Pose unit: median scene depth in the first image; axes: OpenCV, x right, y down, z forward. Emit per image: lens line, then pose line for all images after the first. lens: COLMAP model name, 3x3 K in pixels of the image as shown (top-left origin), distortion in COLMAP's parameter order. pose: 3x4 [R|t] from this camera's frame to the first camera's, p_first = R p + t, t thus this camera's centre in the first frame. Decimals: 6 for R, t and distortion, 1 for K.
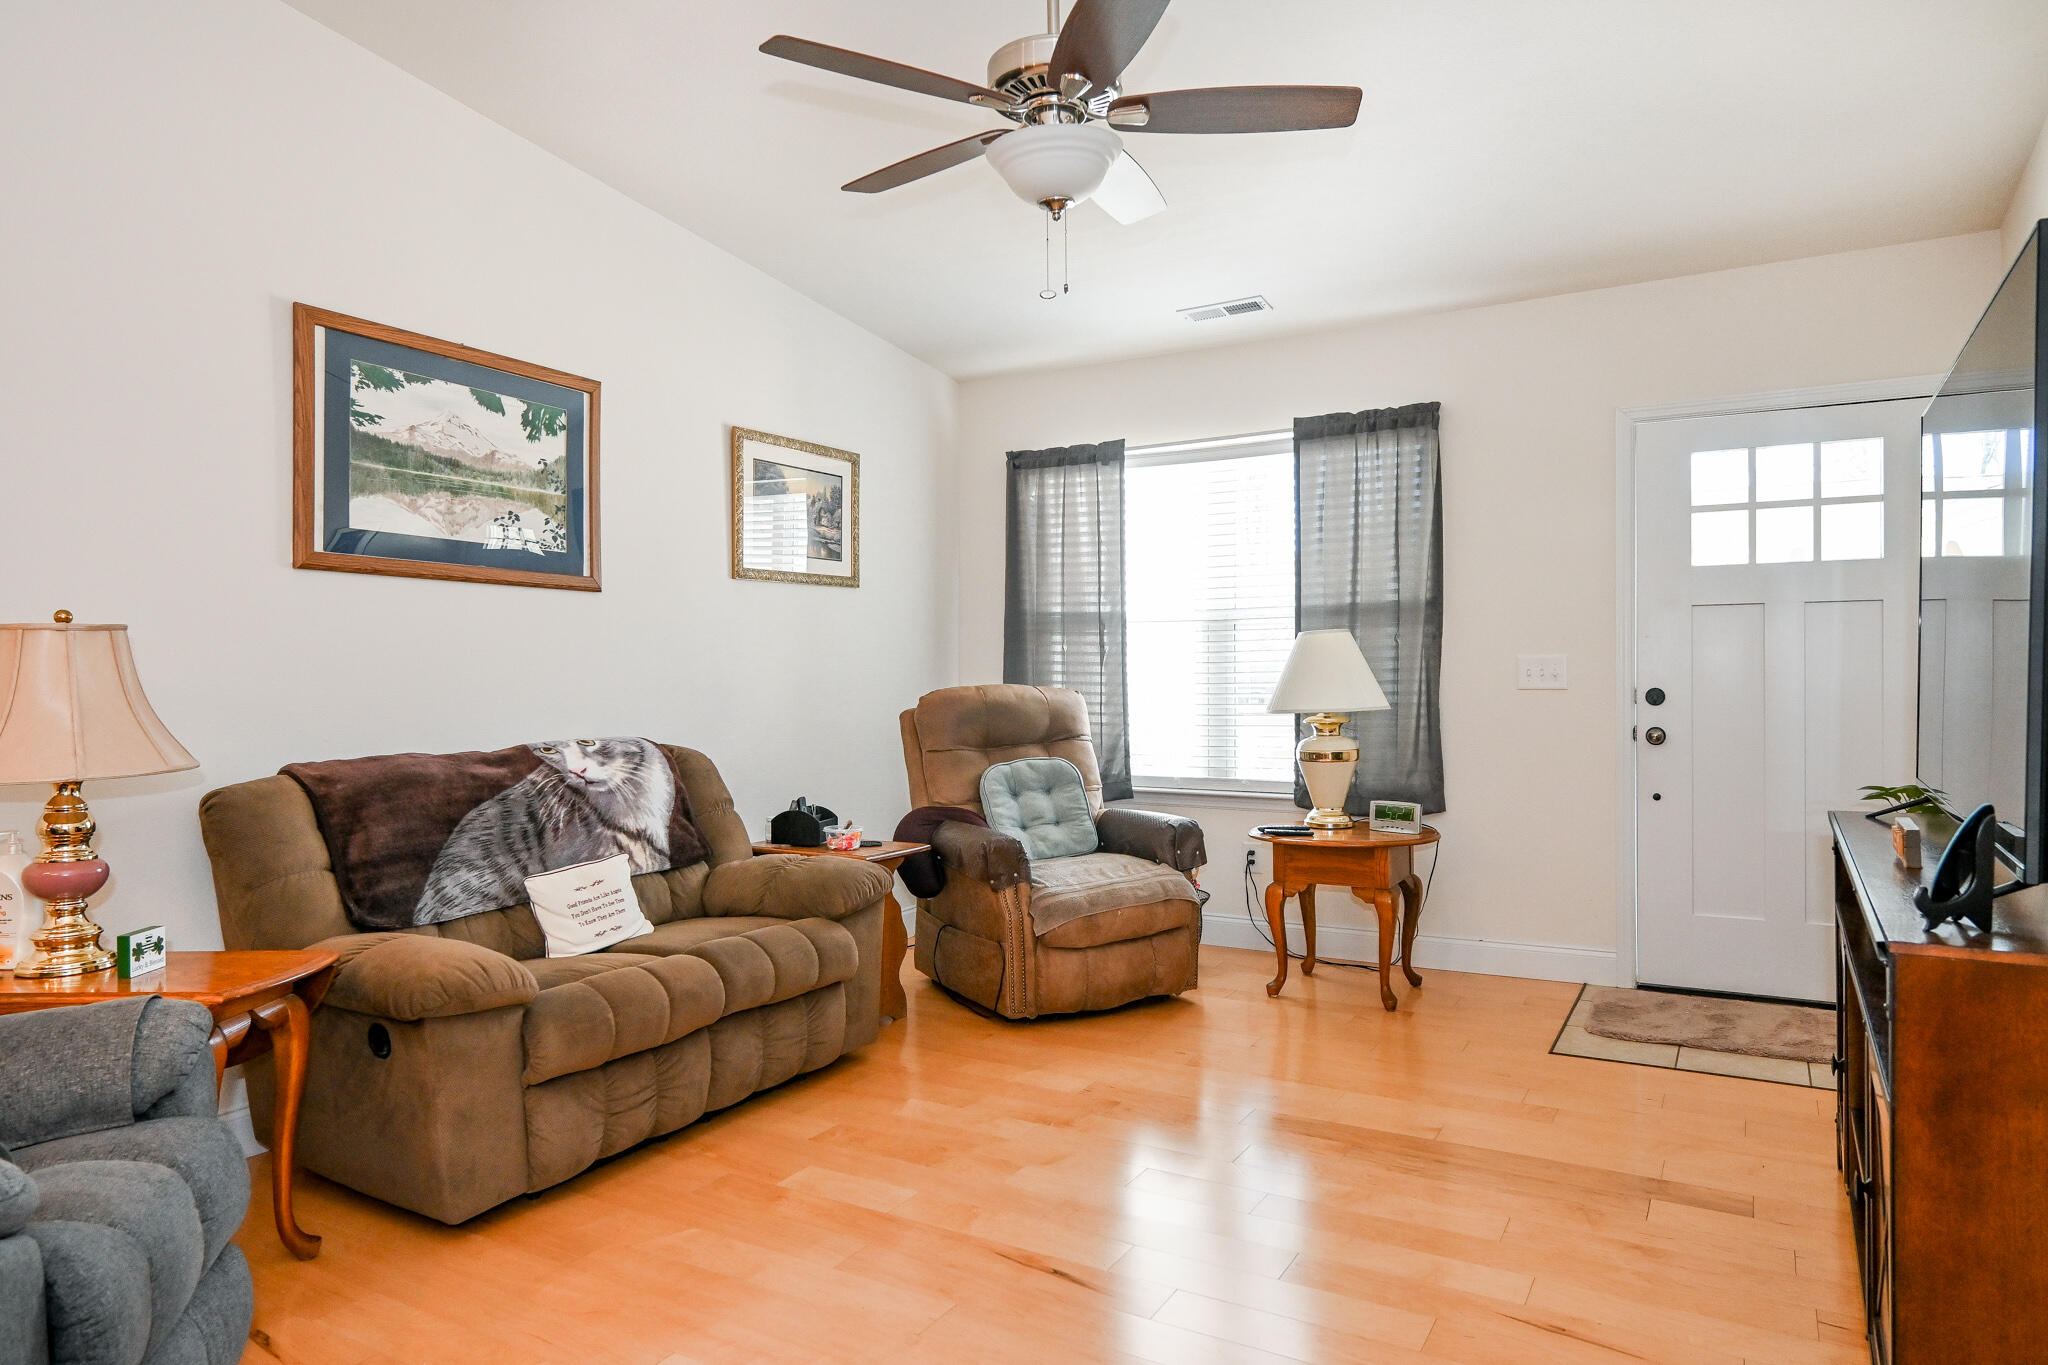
lens RADIAL K [[1248.0, 0, 1018.7], [0, 1248.0, 682.5], [0, 0, 1]] dist [-0.006848, 0.001704]
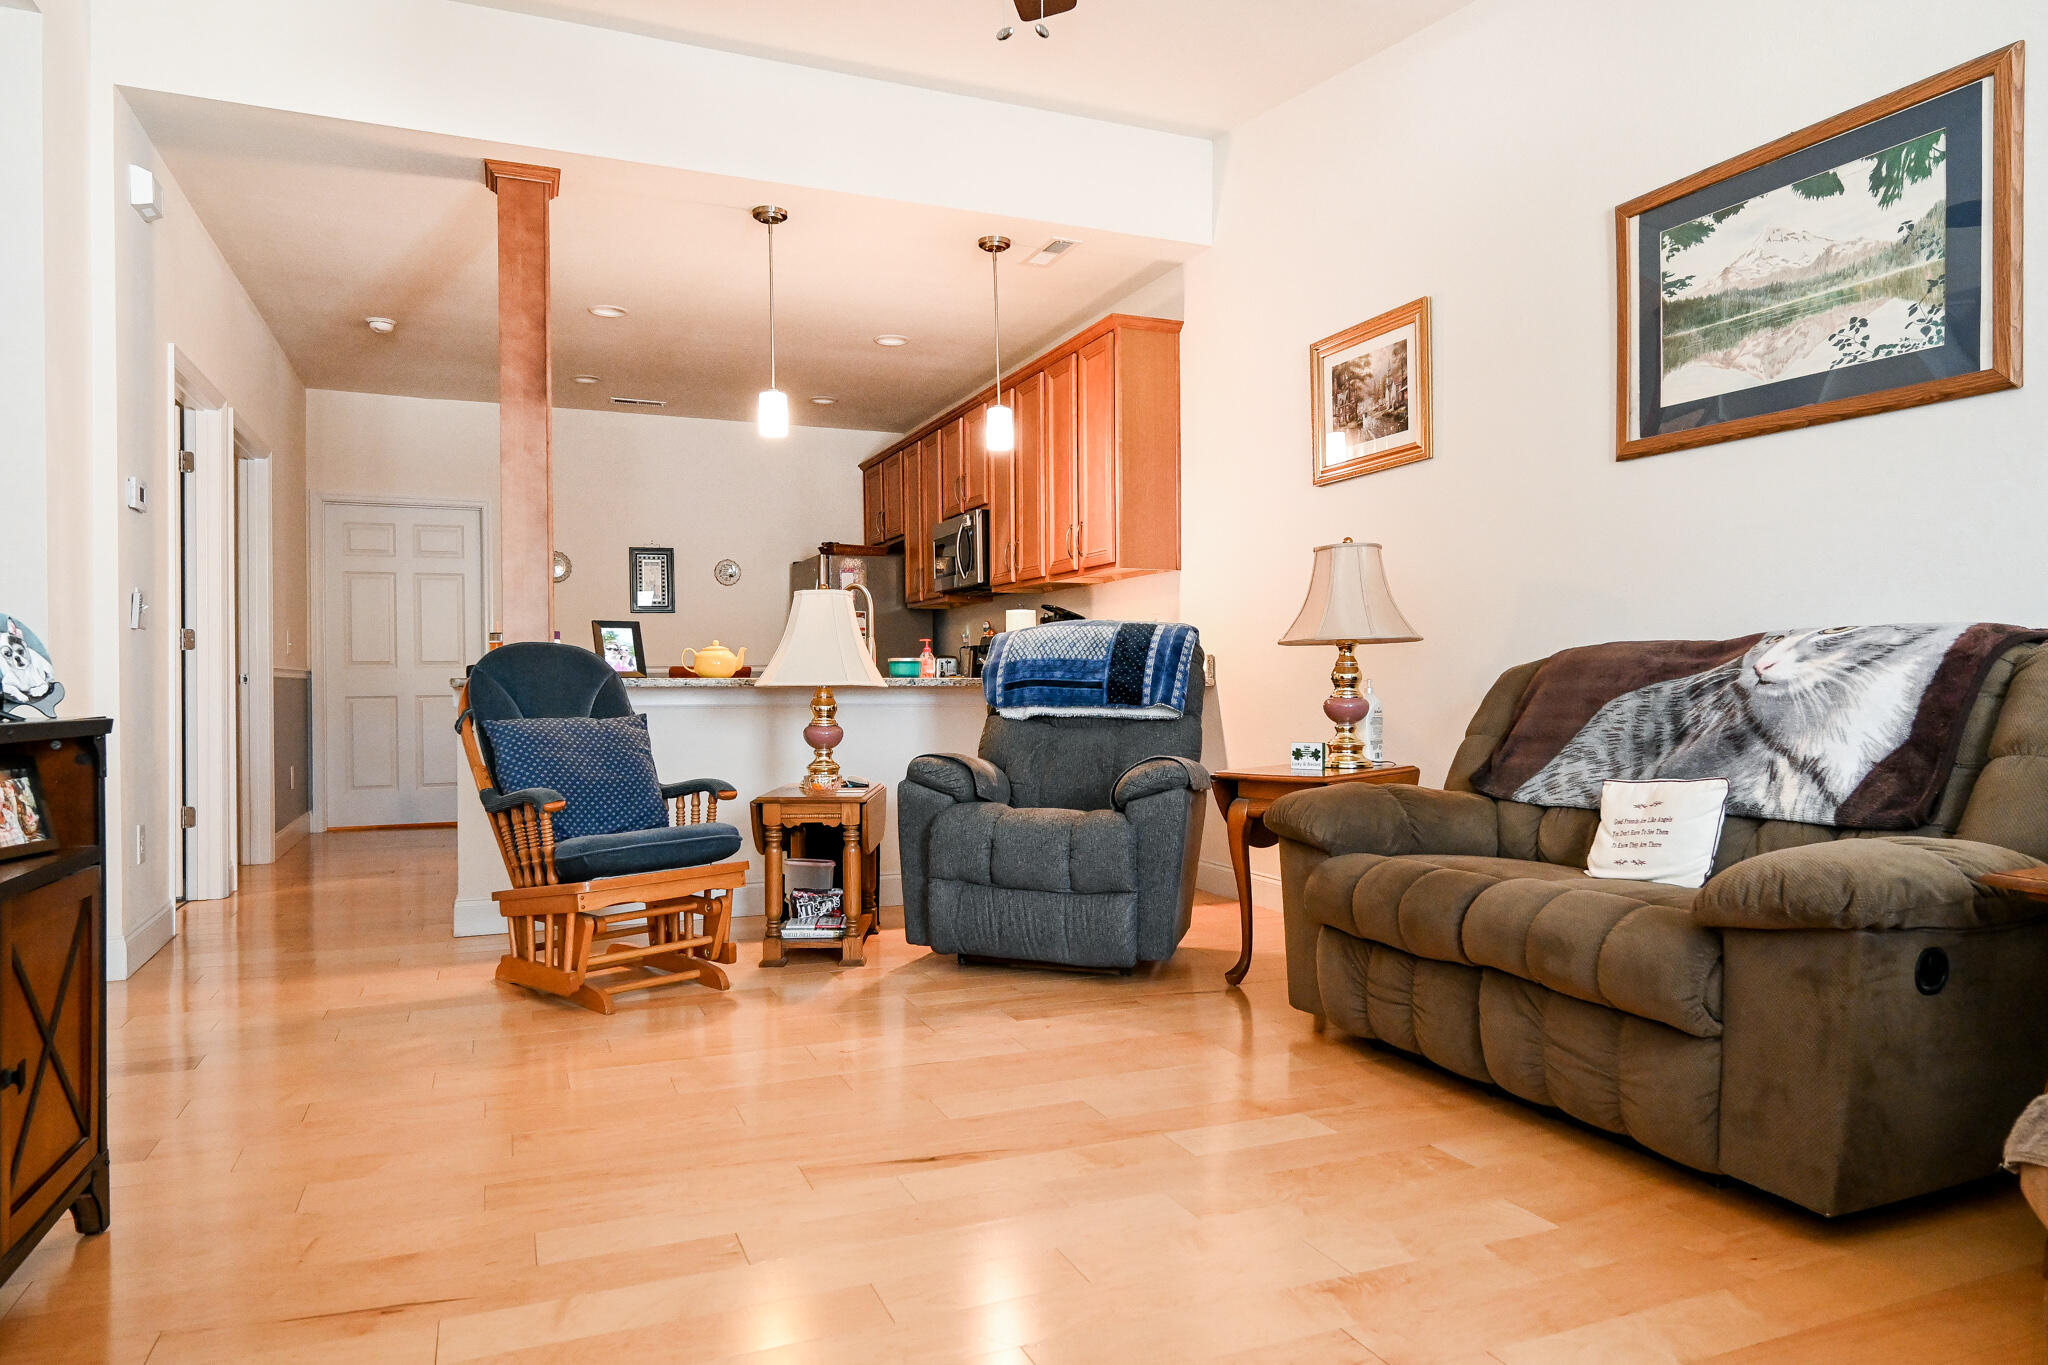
lens RADIAL K [[1248.0, 0, 1014.4], [0, 1248.0, 677.3], [0, 0, 1]] dist [-0.006848, 0.001704]
pose [[-0.597282, 0.011373, -0.801950, 0.512886], [0.005751, 0.999934, 0.009897, 0.069353], [0.802010, 0.001299, -0.597309, 1.112436]]
